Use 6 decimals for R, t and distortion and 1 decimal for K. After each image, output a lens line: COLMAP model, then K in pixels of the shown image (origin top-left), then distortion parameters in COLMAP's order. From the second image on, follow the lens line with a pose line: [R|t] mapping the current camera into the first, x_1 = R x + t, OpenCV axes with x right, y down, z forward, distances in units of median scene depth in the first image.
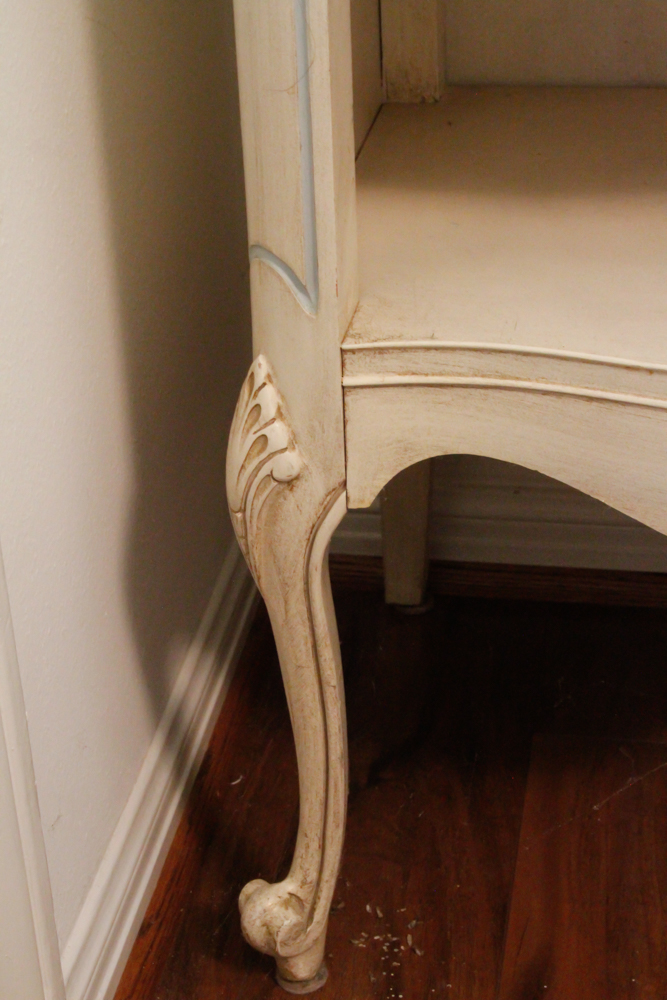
lens RADIAL K [[1900.6, 0, 333.5], [0, 1900.6, 500.0], [0, 0, 1]] dist [-0.037410, -0.079538]
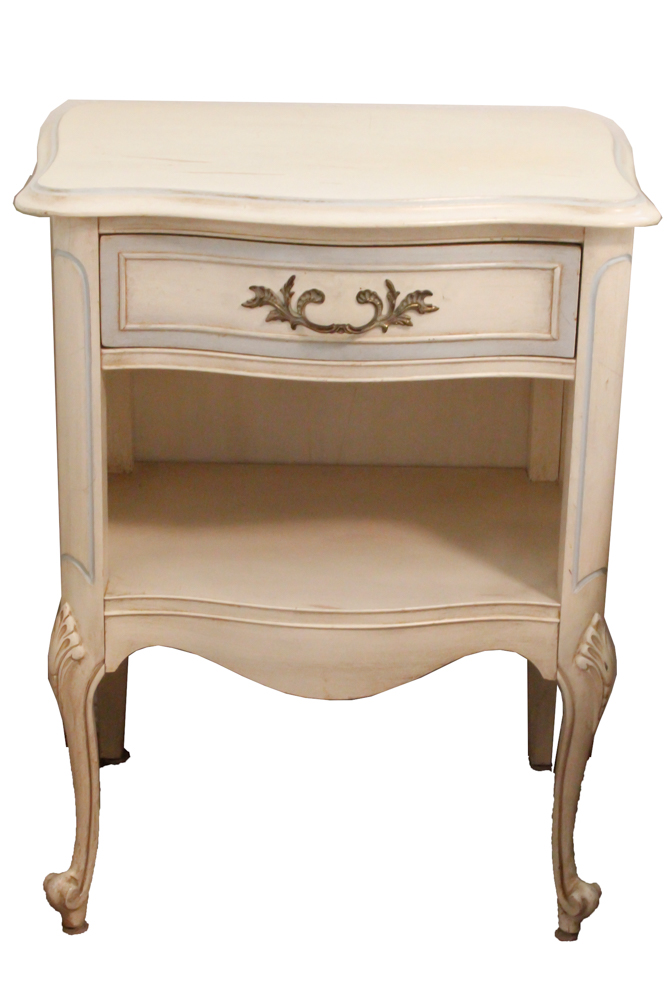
lens RADIAL K [[2482.3, 0, 333.5], [0, 2482.3, 500.0], [0, 0, 1]] dist [0.029438, -0.145324]
pose [[0.985682, -0.006898, 0.168472, -0.218600], [0.029489, 0.990816, -0.131964, 0.197089], [-0.166014, 0.135043, 0.976833, -1.906303]]
